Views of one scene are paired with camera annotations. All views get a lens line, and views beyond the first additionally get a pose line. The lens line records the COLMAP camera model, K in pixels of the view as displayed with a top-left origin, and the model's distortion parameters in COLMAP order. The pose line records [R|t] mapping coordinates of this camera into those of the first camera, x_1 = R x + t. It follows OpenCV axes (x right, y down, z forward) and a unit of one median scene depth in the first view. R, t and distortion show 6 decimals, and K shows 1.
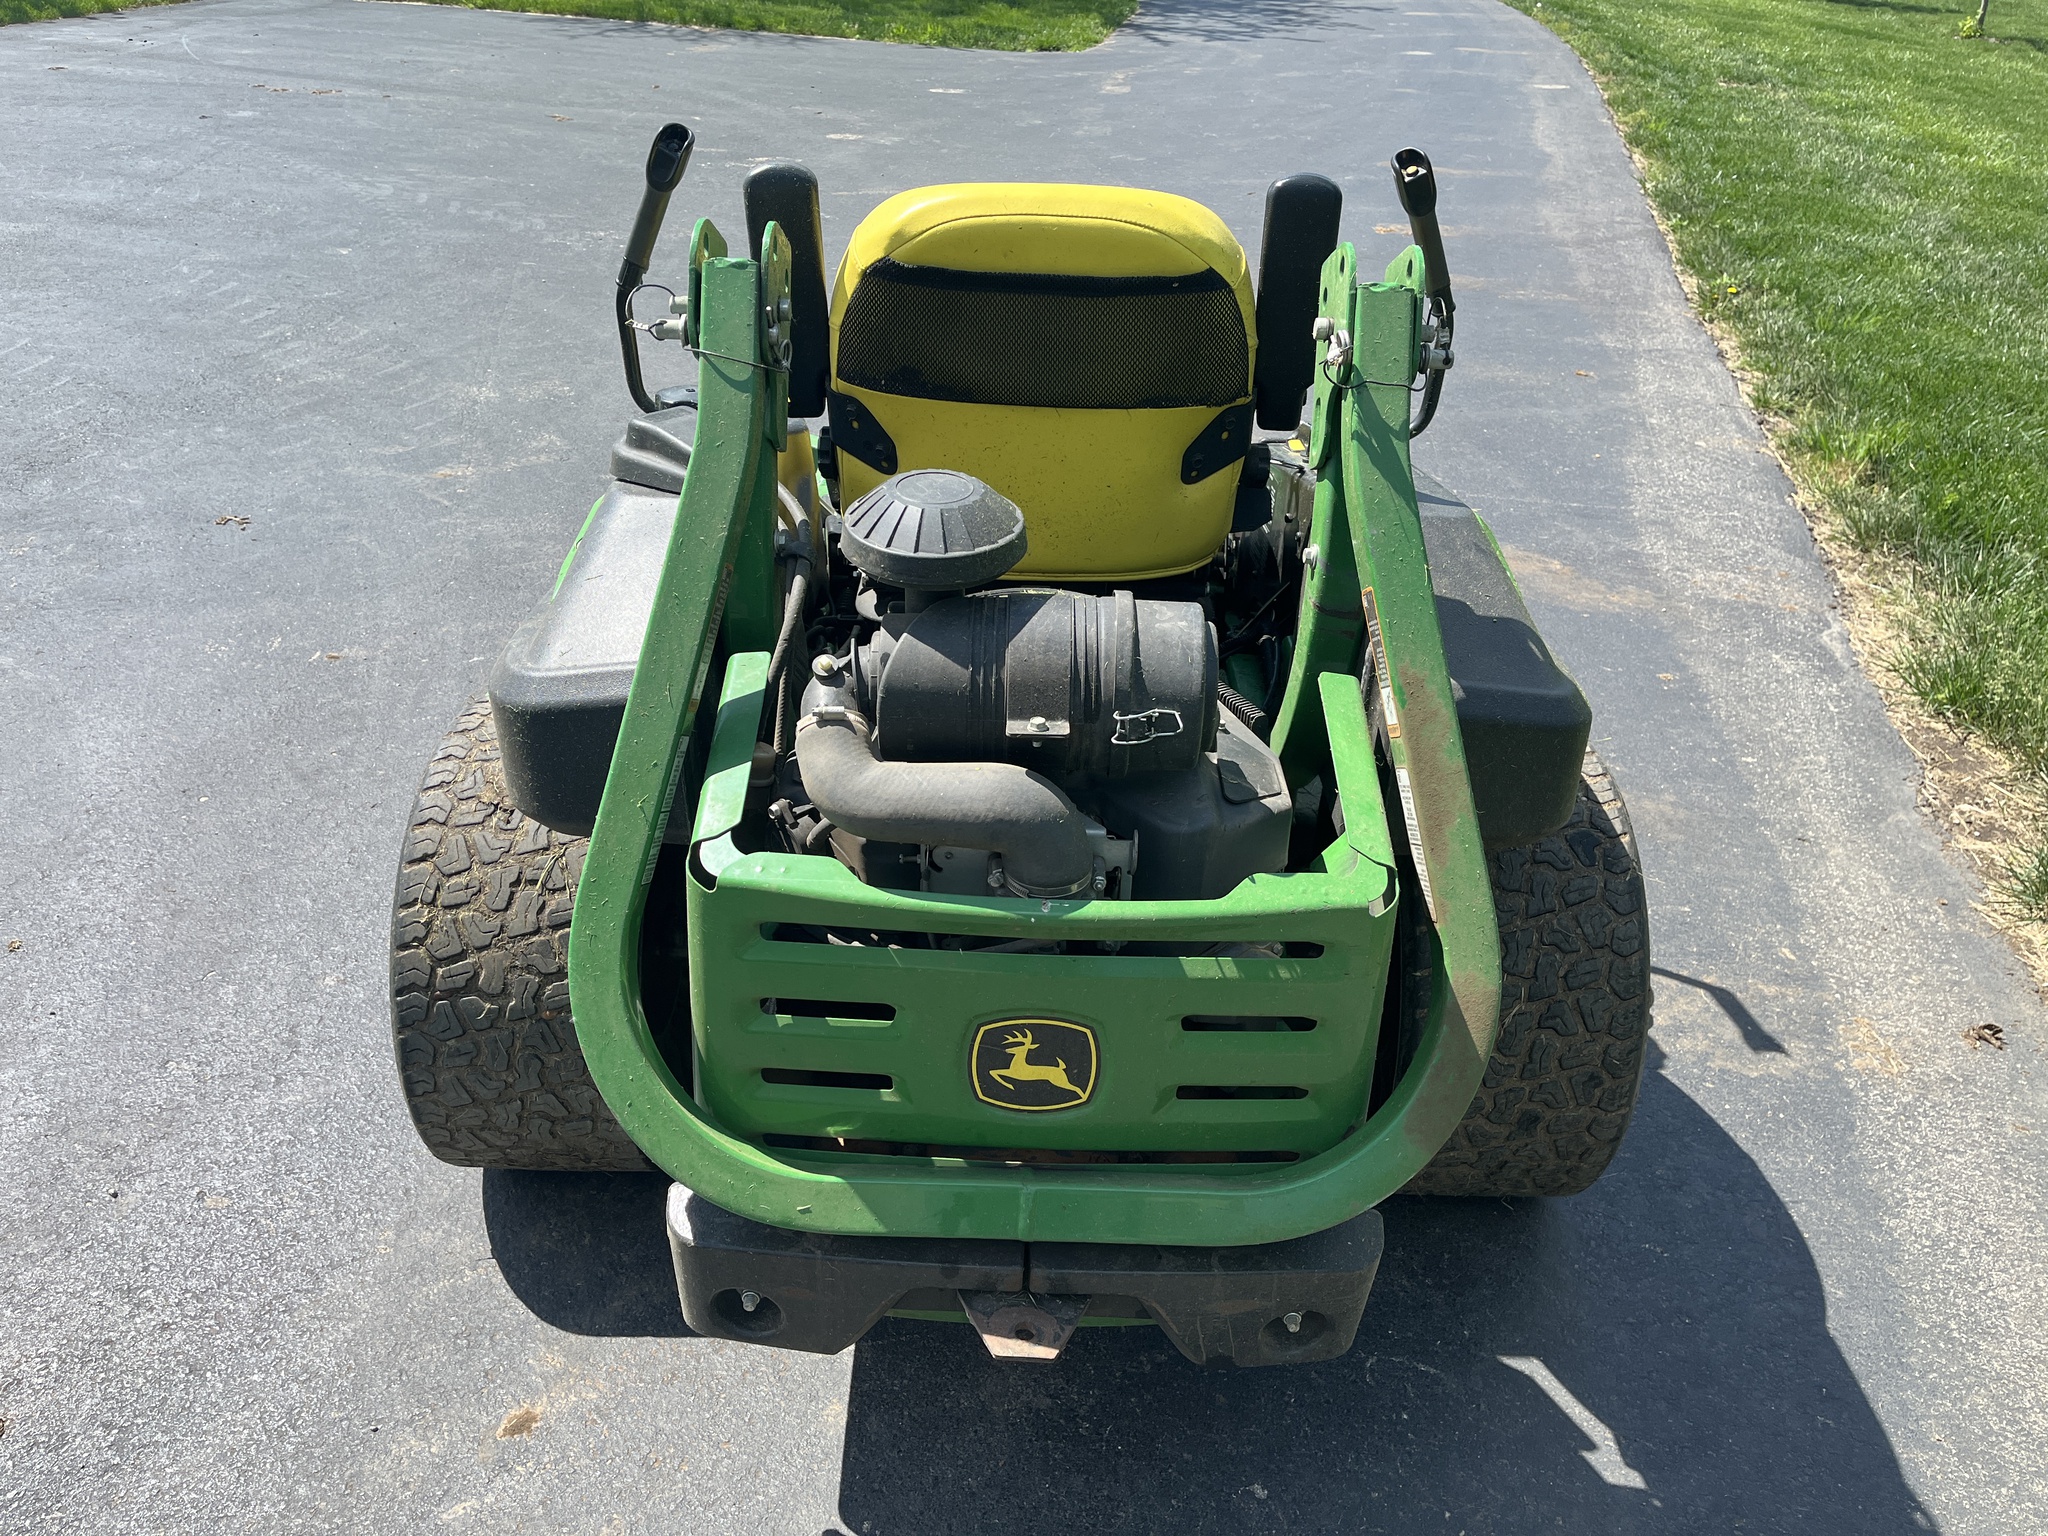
lens RADIAL K [[1549.2, 0, 1022.3], [0, 1549.2, 780.3], [0, 0, 1]] dist [0.071185, -0.095867]
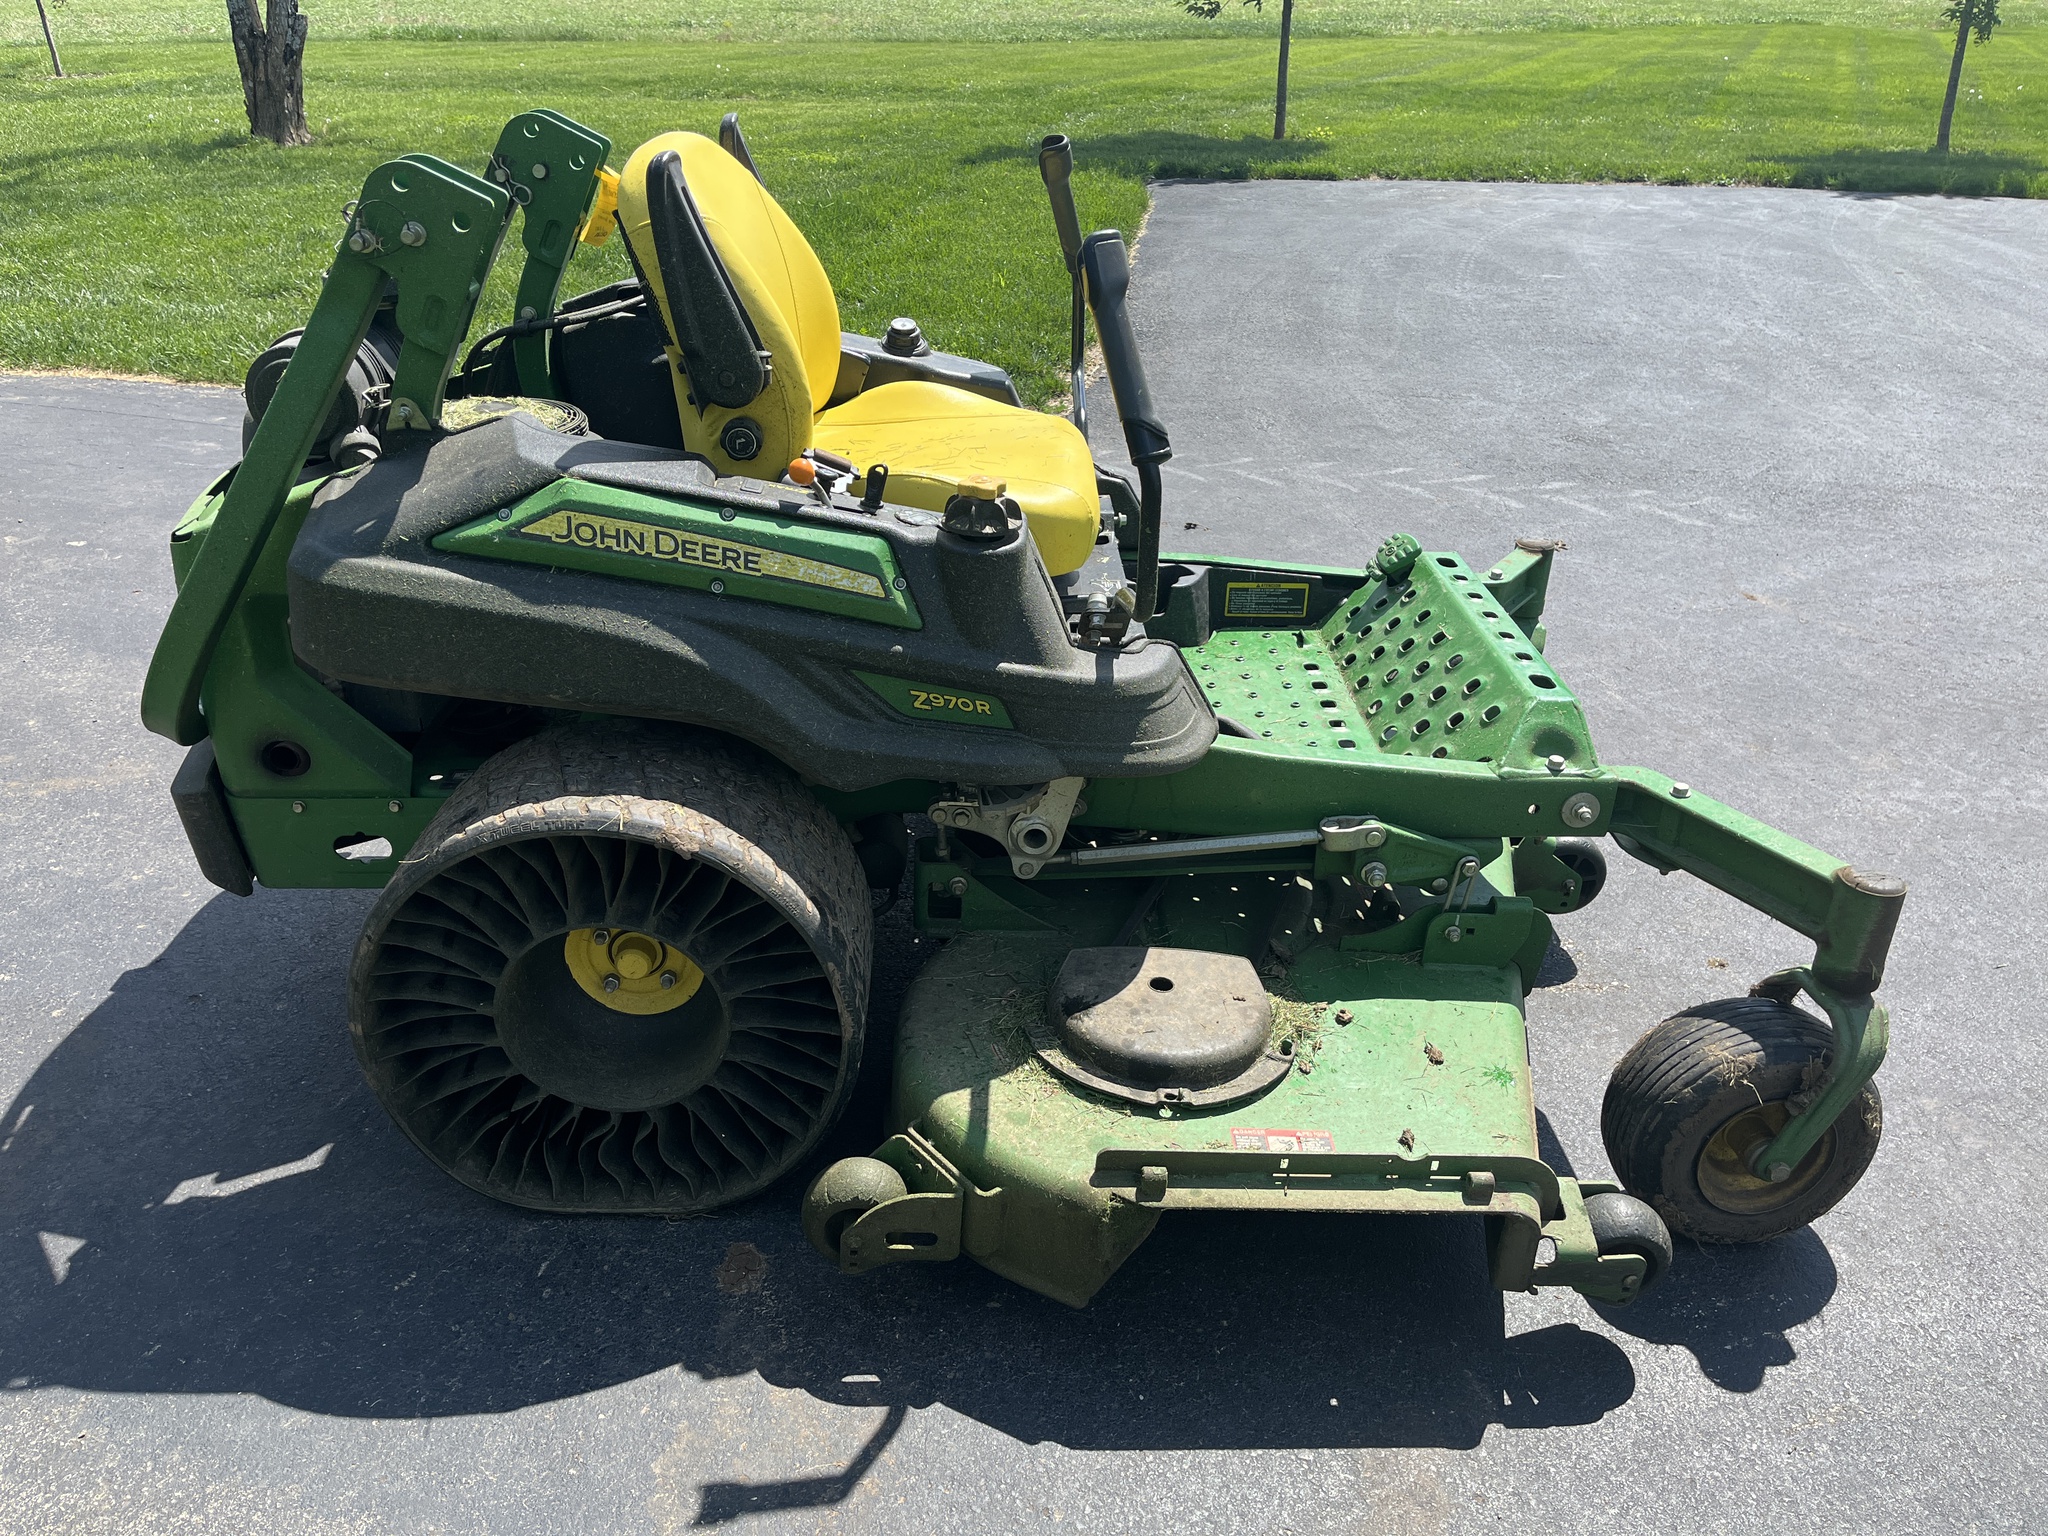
lens RADIAL K [[1549.2, 0, 1021.6], [0, 1549.2, 778.3], [0, 0, 1]] dist [0.071185, -0.095867]
pose [[0.032691, 0.437256, -0.898743, 1.289375], [-0.526678, 0.771778, 0.356327, -0.533843], [0.849436, 0.461699, 0.255524, 1.059248]]
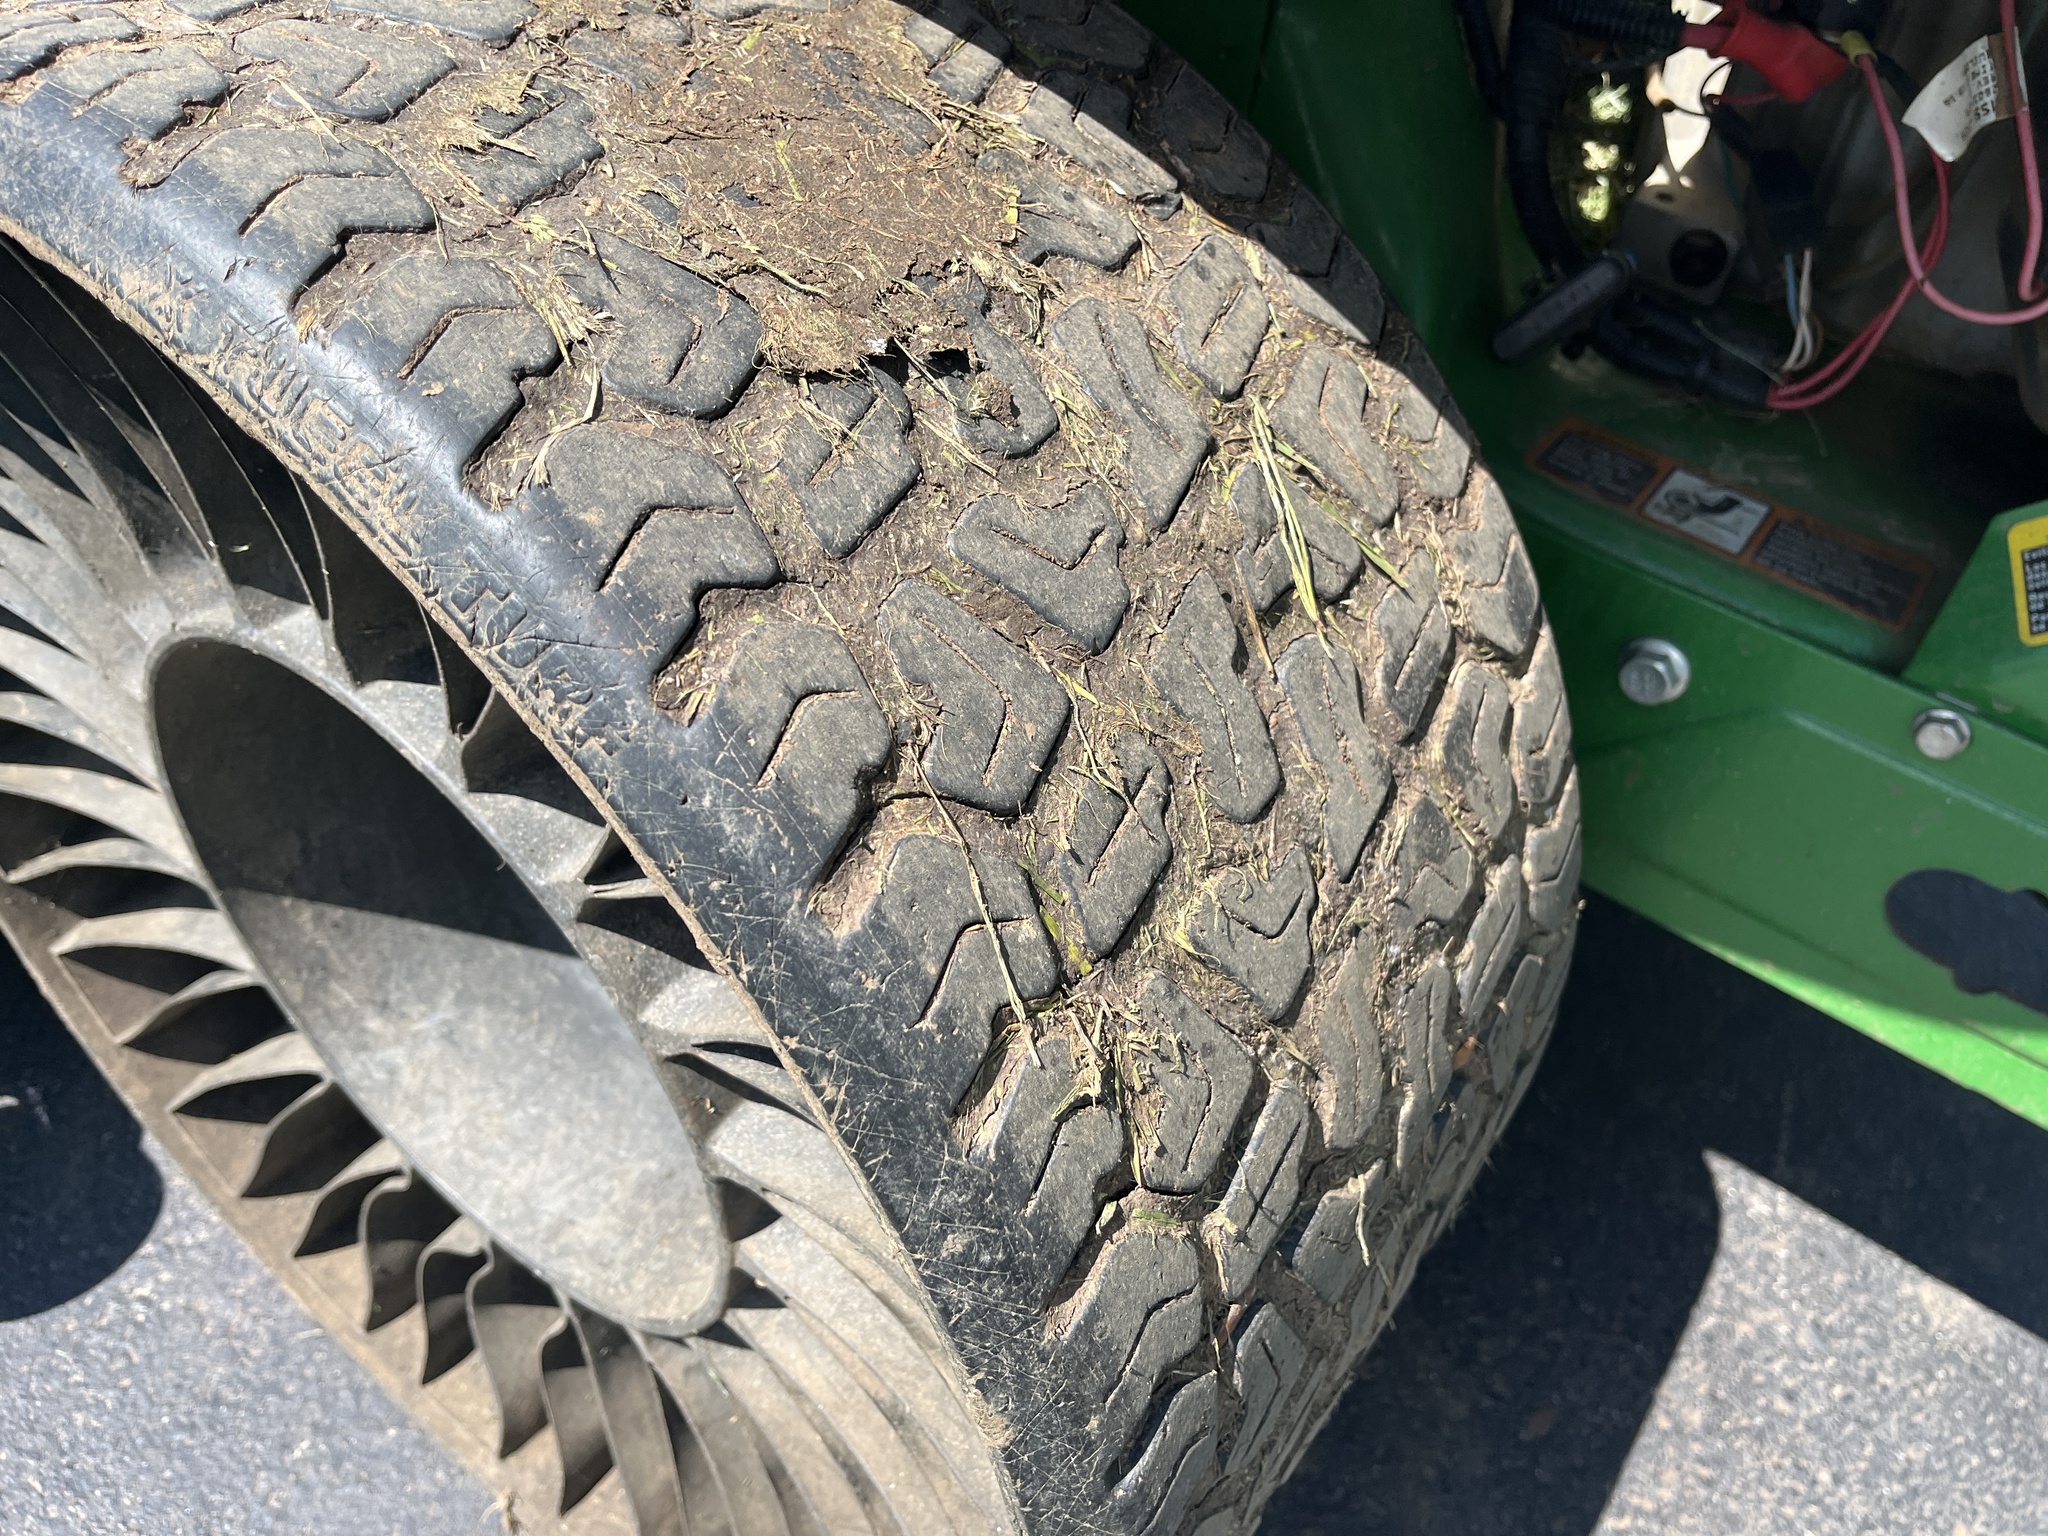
lens RADIAL K [[1549.2, 0, 1024.9], [0, 1549.2, 756.5], [0, 0, 1]] dist [0.071185, -0.095867]
pose [[0.600792, -0.534327, 0.594595, -0.465559], [0.333447, 0.843505, 0.421085, -0.015784], [-0.726541, -0.054718, 0.684941, 0.879344]]
